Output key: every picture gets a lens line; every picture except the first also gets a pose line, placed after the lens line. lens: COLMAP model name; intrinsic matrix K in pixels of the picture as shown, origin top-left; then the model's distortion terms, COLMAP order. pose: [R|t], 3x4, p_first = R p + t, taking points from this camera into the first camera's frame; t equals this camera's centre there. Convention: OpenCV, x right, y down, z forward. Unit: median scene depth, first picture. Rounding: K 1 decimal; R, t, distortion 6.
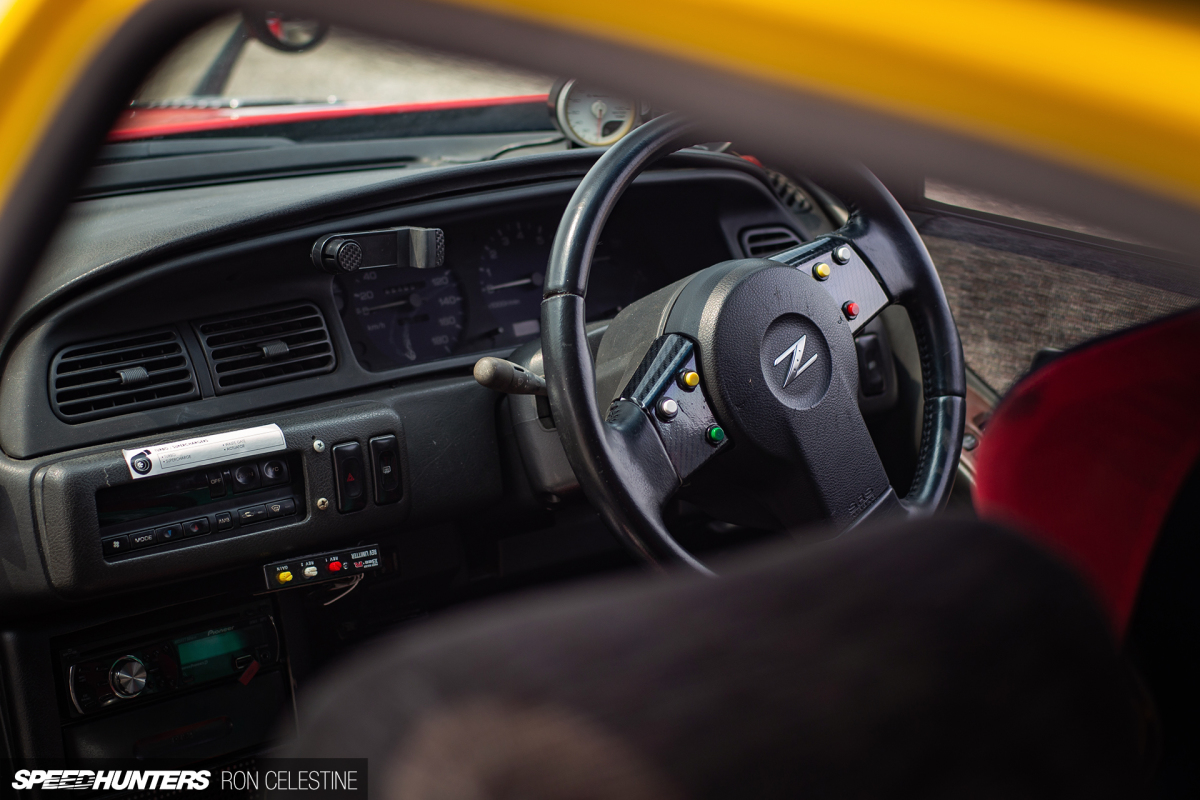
lens RADIAL K [[2636.3, 0, 600.0], [0, 2636.3, 400.0], [0, 0, 1]] dist [-0.120414, -0.013897]
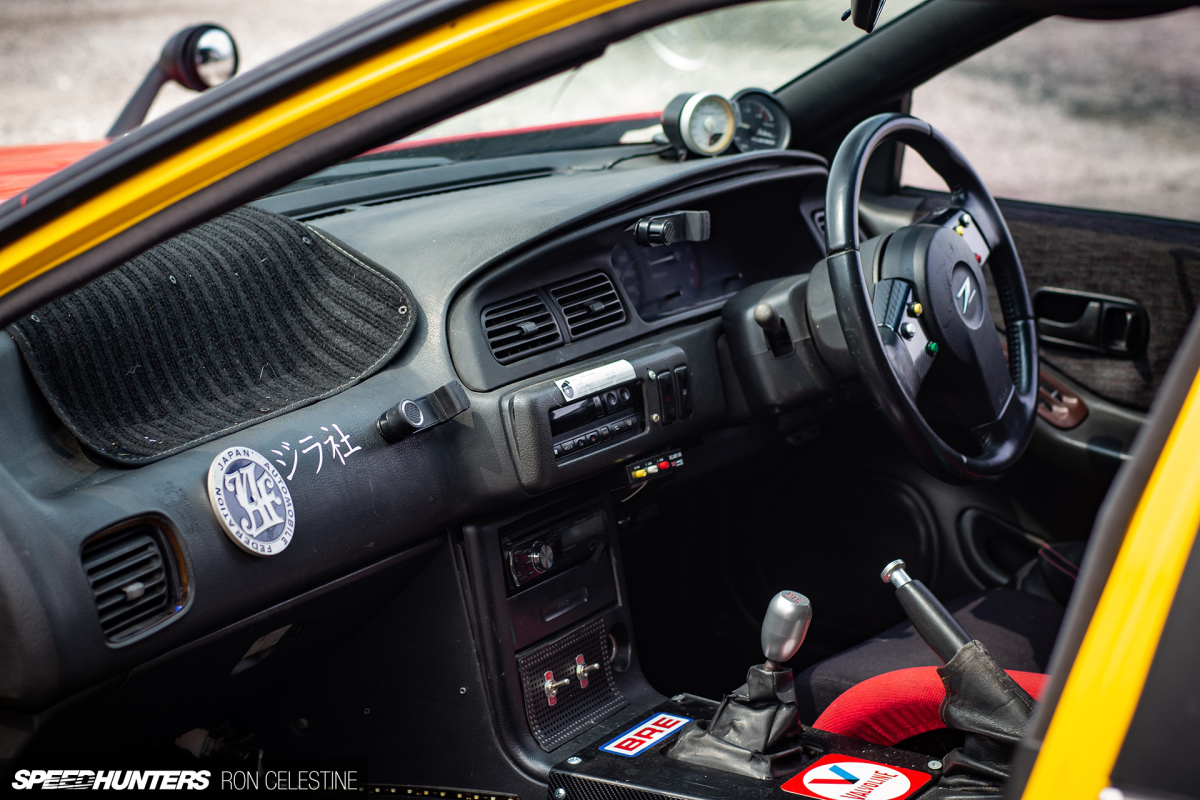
lens RADIAL K [[2636.3, 0, 600.0], [0, 2636.3, 400.0], [0, 0, 1]] dist [-0.120414, -0.013897]
pose [[0.950085, -0.061786, 0.305813, -0.539311], [0.067556, 0.997681, -0.008310, 0.039151], [-0.304590, 0.028555, 0.952055, -0.266057]]
